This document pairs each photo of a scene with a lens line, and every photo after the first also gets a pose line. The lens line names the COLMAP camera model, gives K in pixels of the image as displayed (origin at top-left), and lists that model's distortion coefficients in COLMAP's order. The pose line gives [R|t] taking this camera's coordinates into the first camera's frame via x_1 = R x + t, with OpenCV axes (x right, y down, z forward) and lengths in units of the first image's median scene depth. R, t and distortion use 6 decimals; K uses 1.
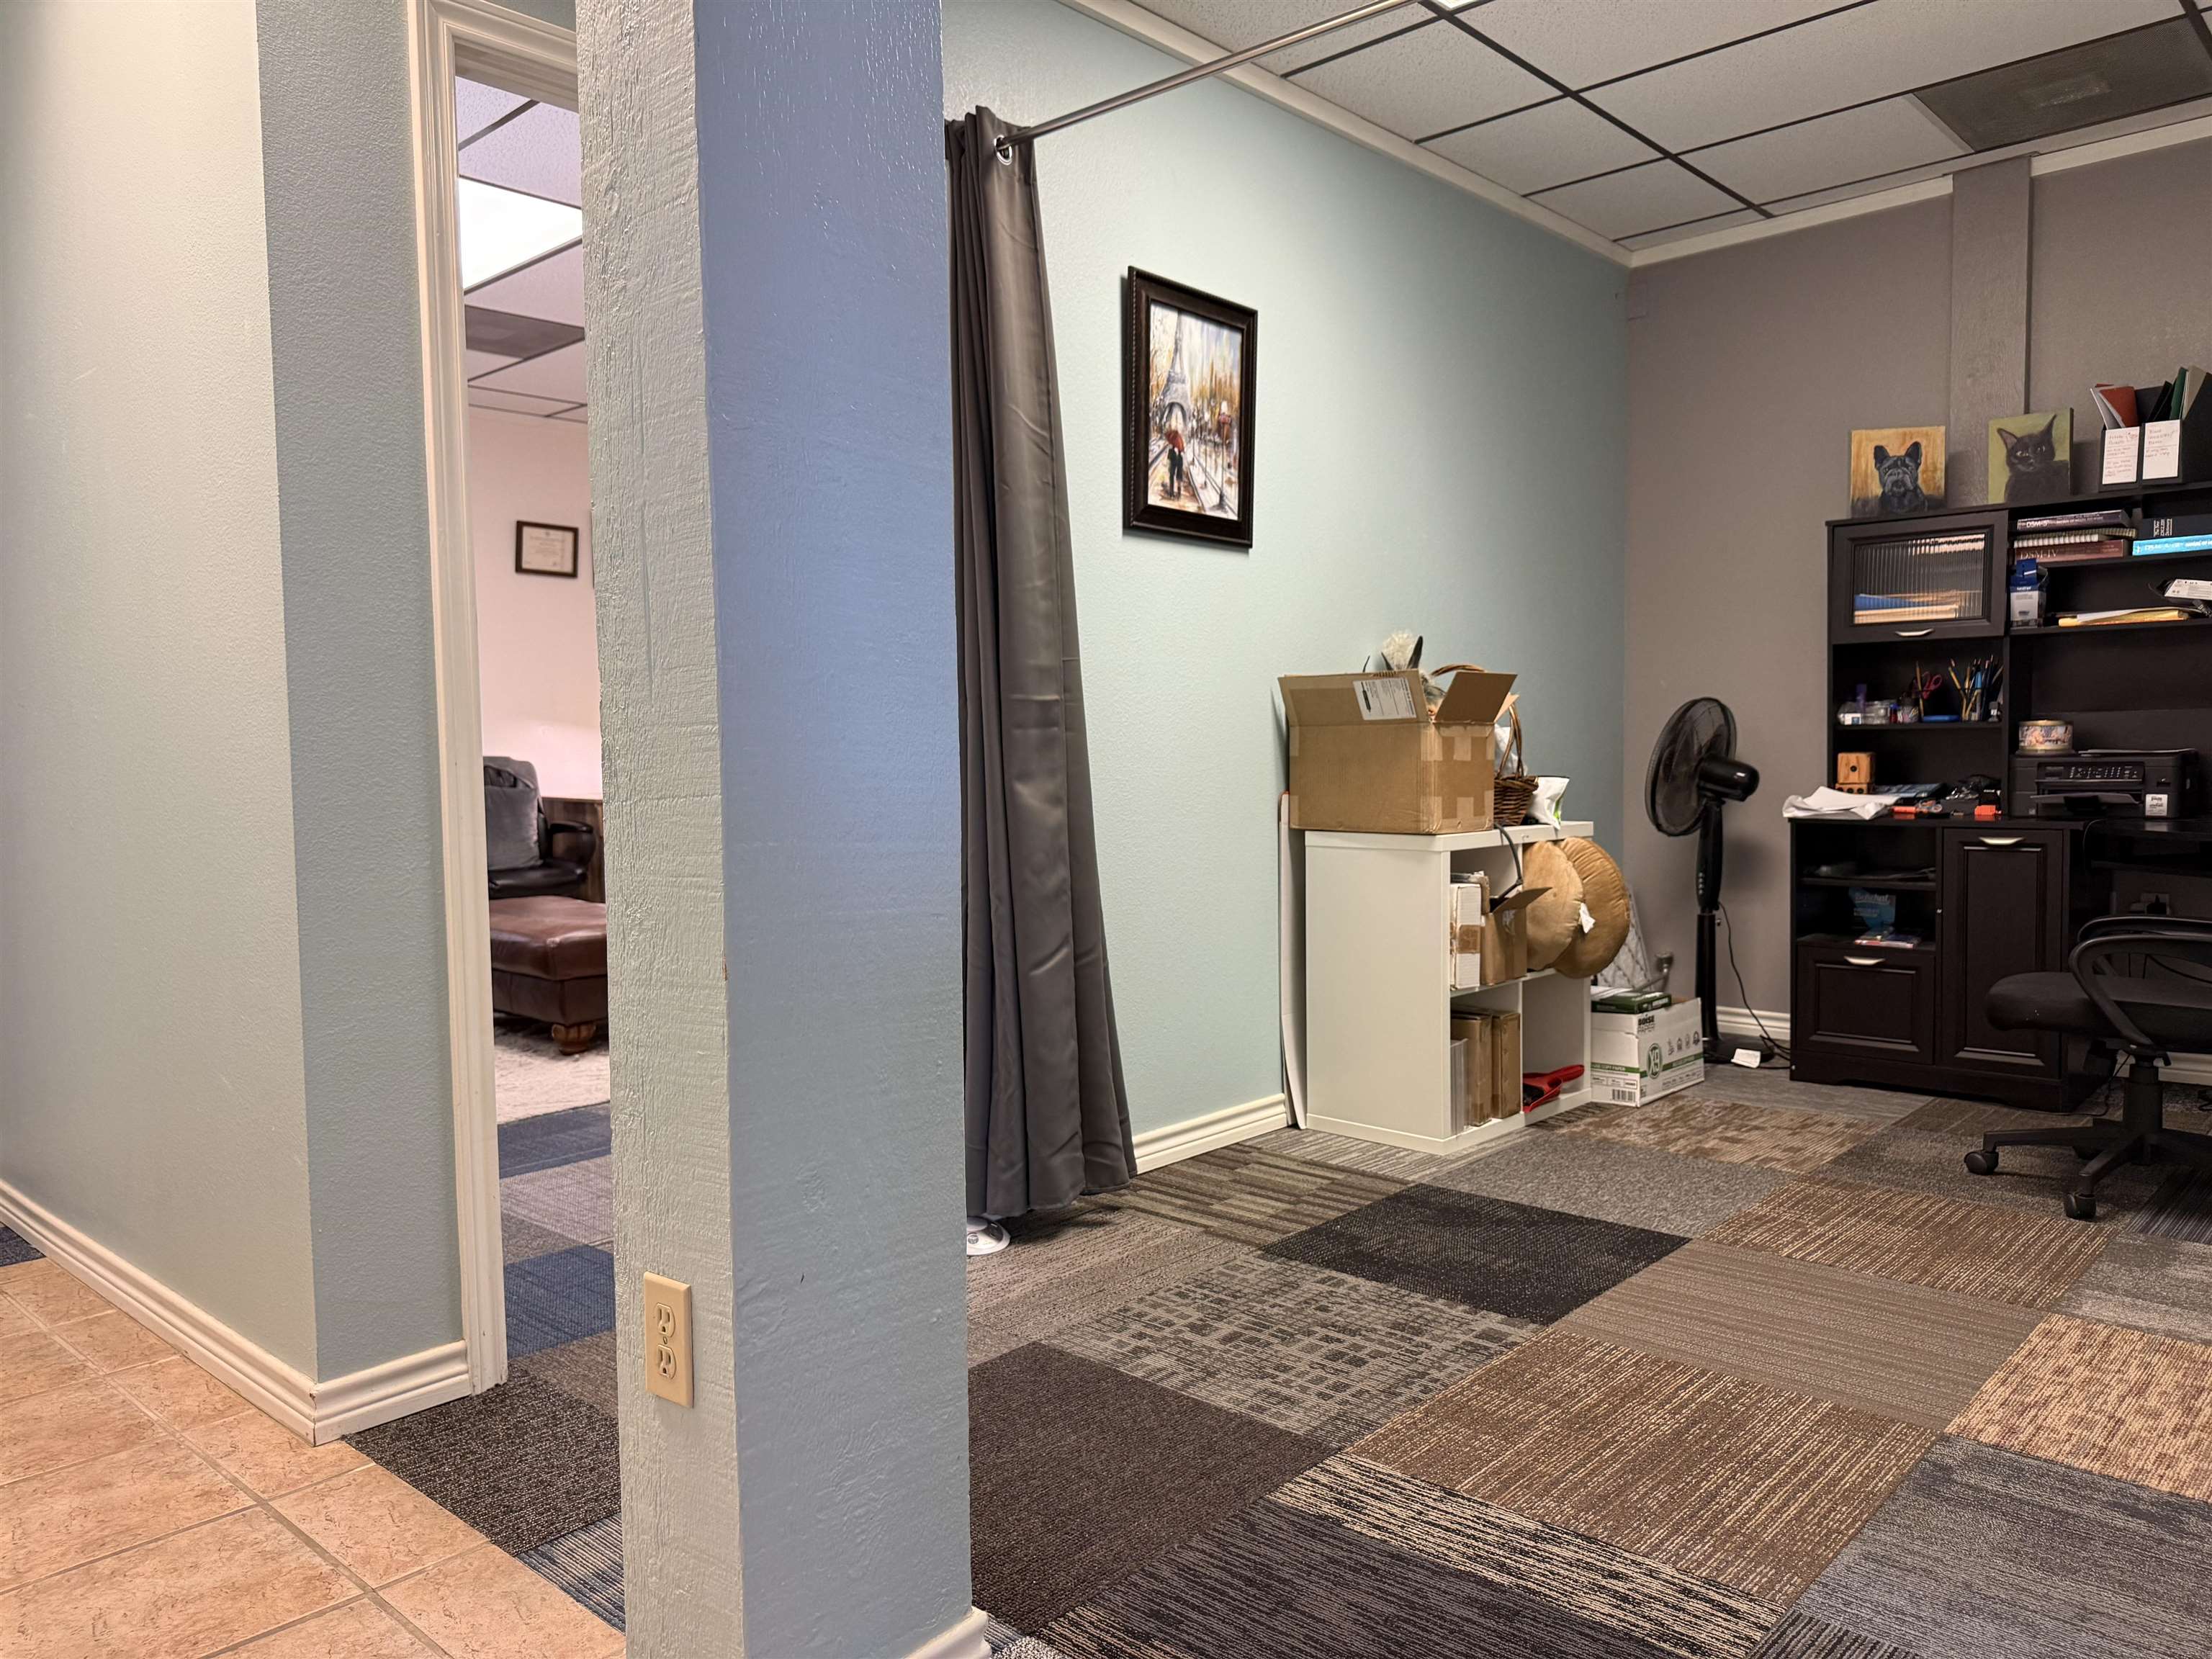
lens RADIAL K [[1558.8, 0, 1107.5], [0, 1558.8, 835.5], [0, 0, 1]] dist [0.098001, -0.139165]
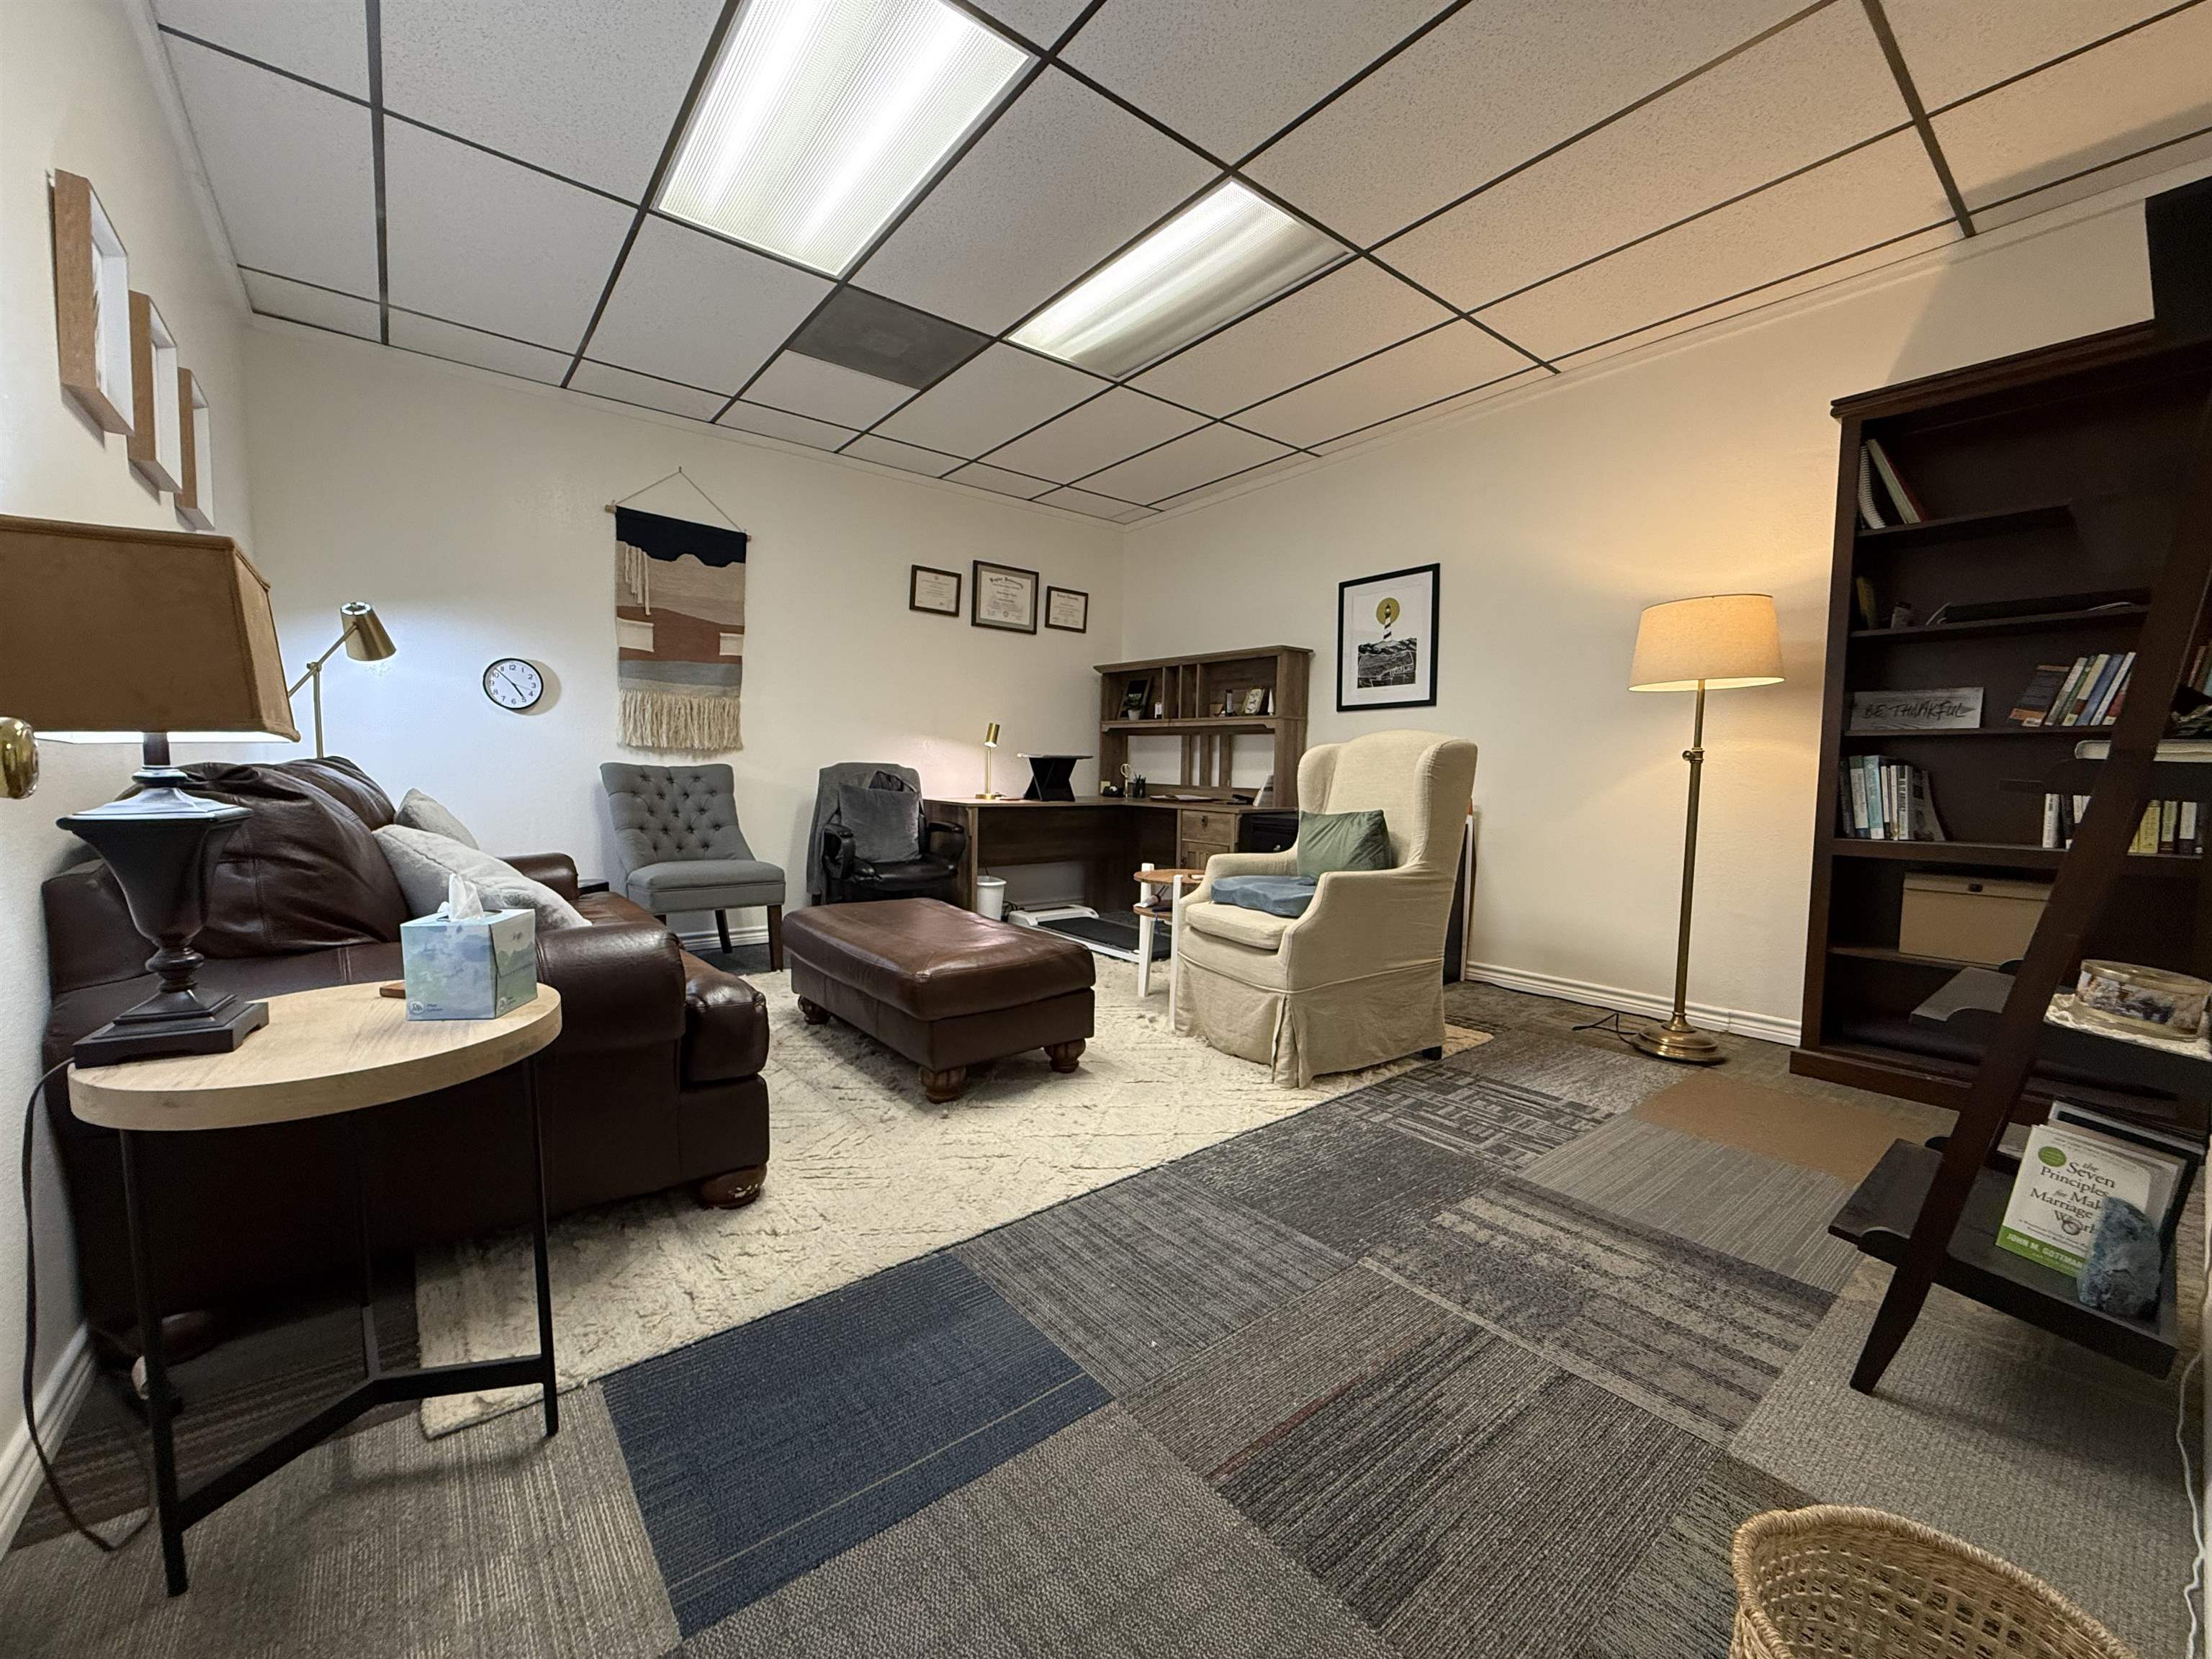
lens RADIAL K [[879.6, 0, 1101.1], [0, 879.6, 831.7], [0, 0, 1]] dist [-0.000450, 0.000211]
pose [[0.987776, 0.037679, -0.151255, -0.261688], [-0.036539, 0.999279, 0.010313, -0.024671], [0.151535, -0.004660, 0.988441, 0.759149]]
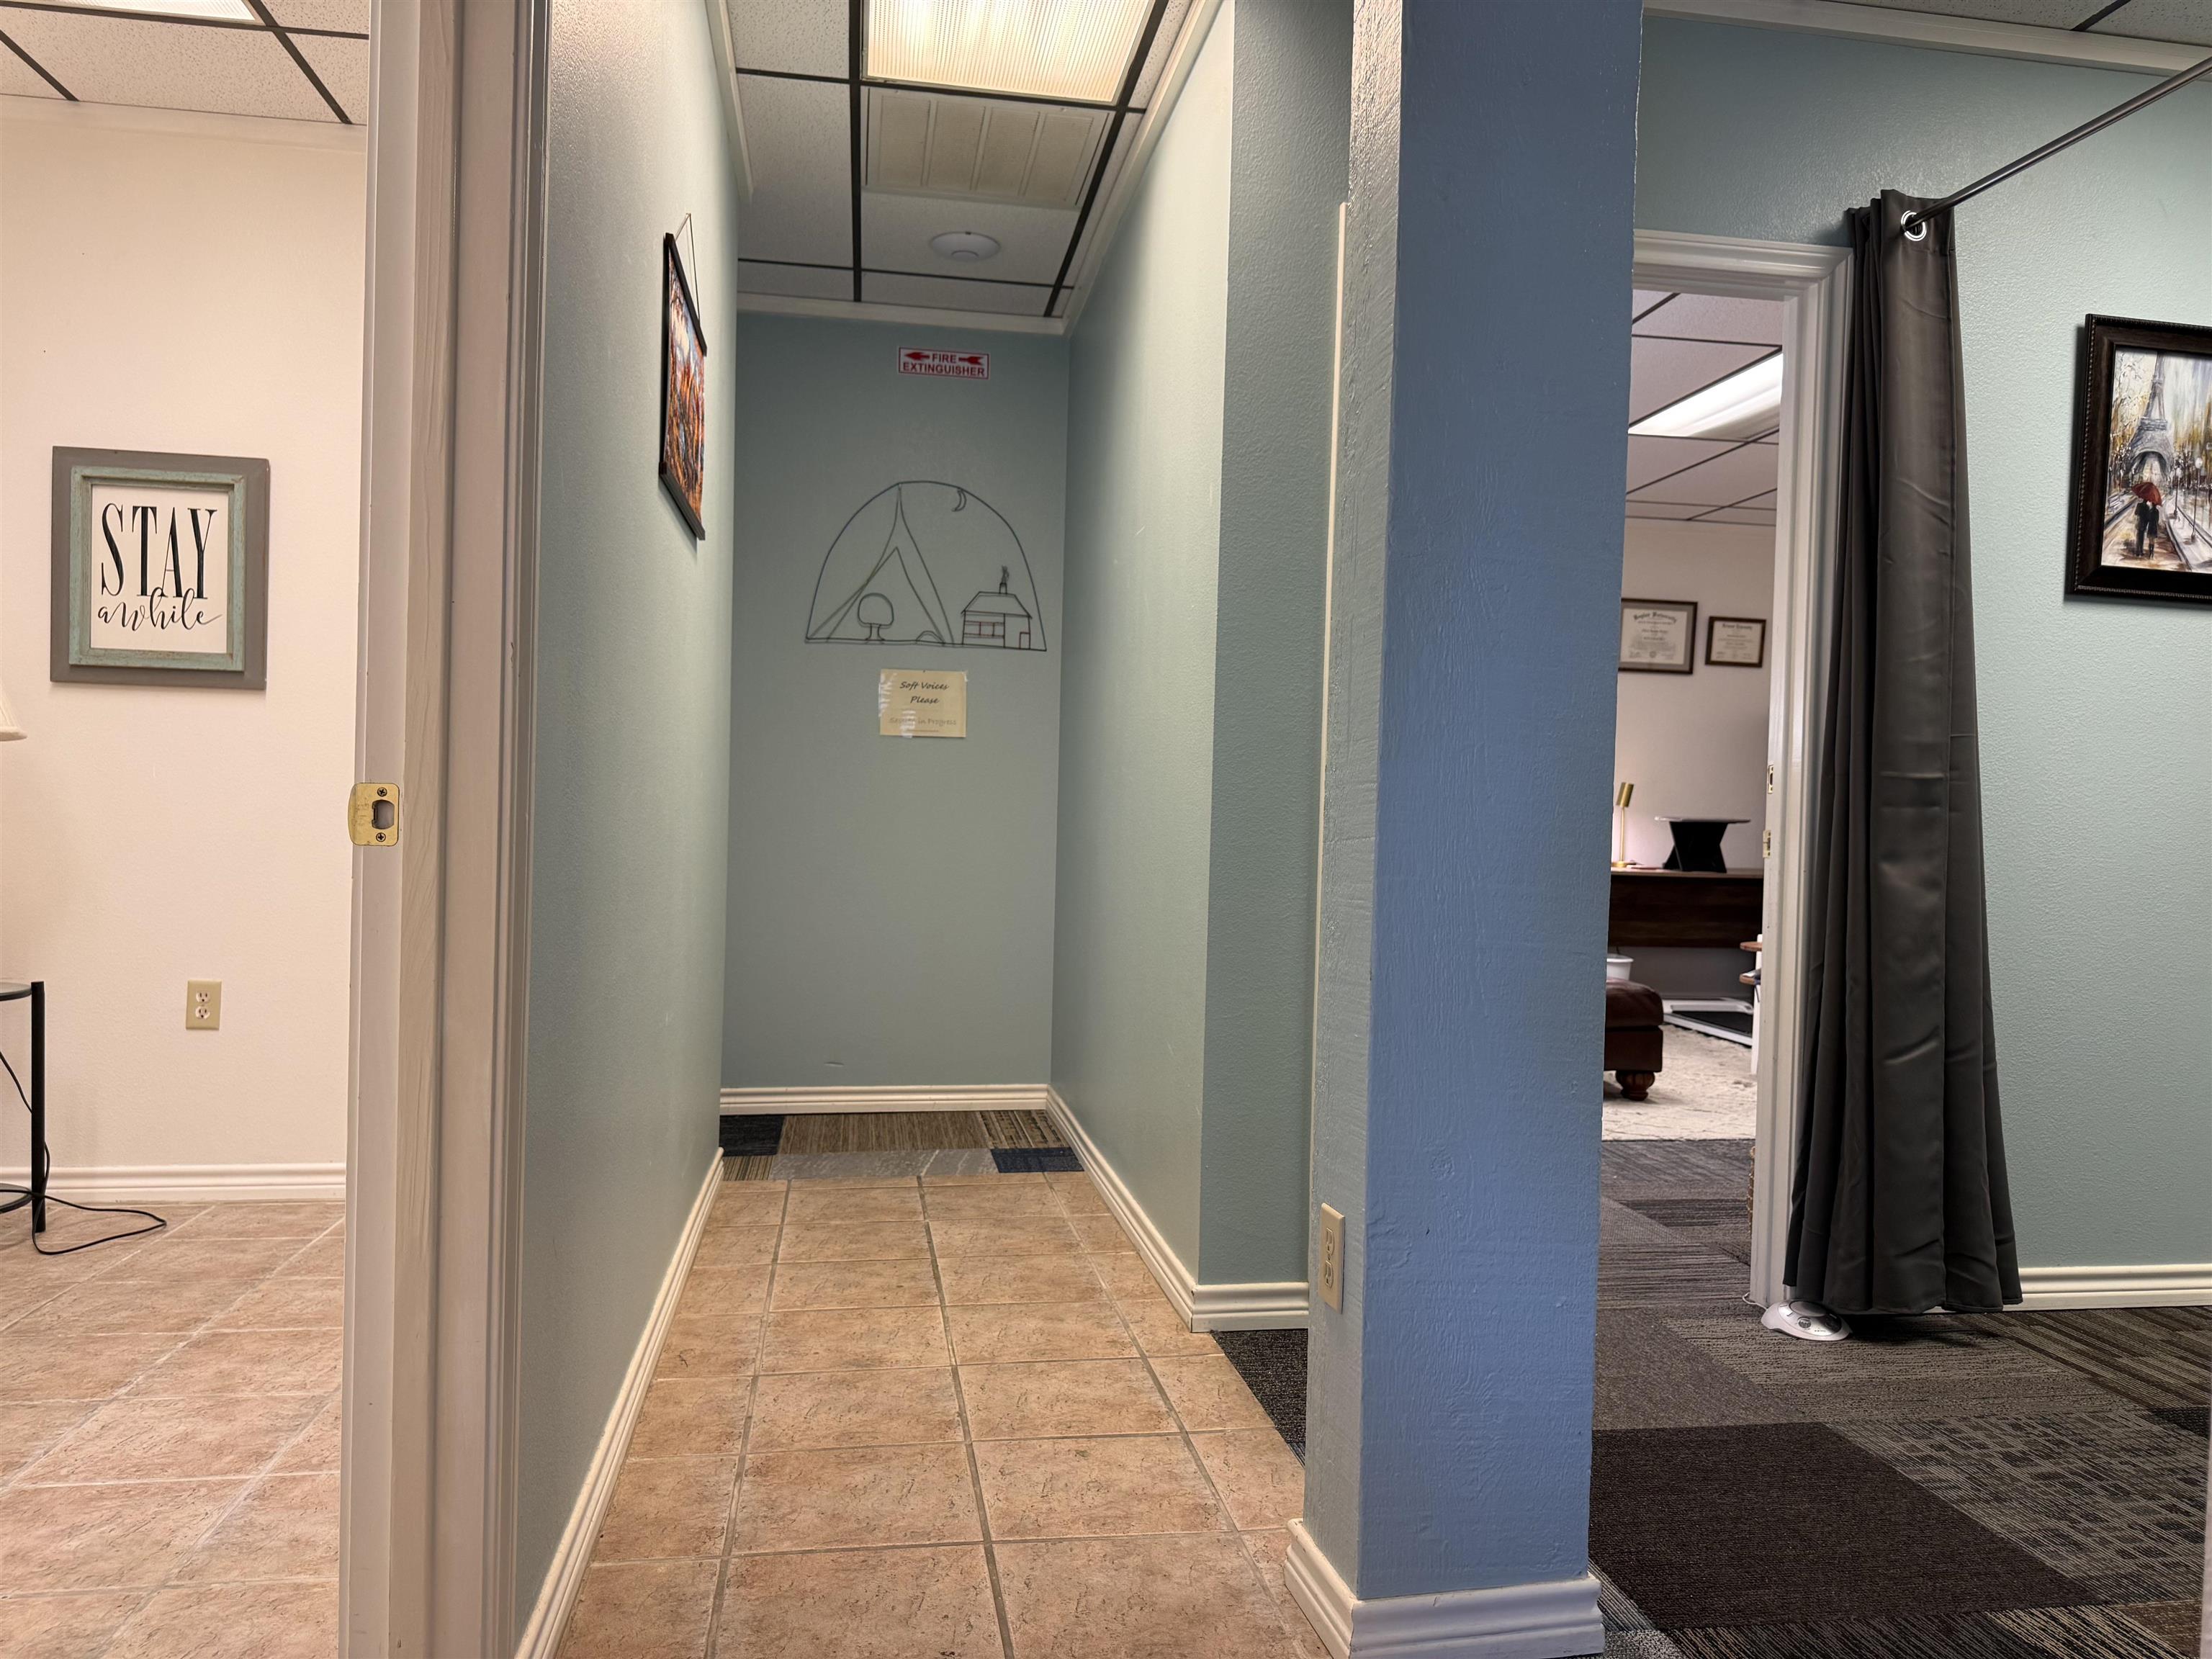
lens RADIAL K [[1572.9, 0, 1107.2], [0, 1572.9, 841.7], [0, 0, 1]] dist [0.021949, -0.025135]
pose [[0.784494, 0.045919, -0.618434, 0.143078], [-0.074846, 0.996976, -0.020919, 0.008342], [0.615603, 0.062698, 0.785559, -0.056786]]
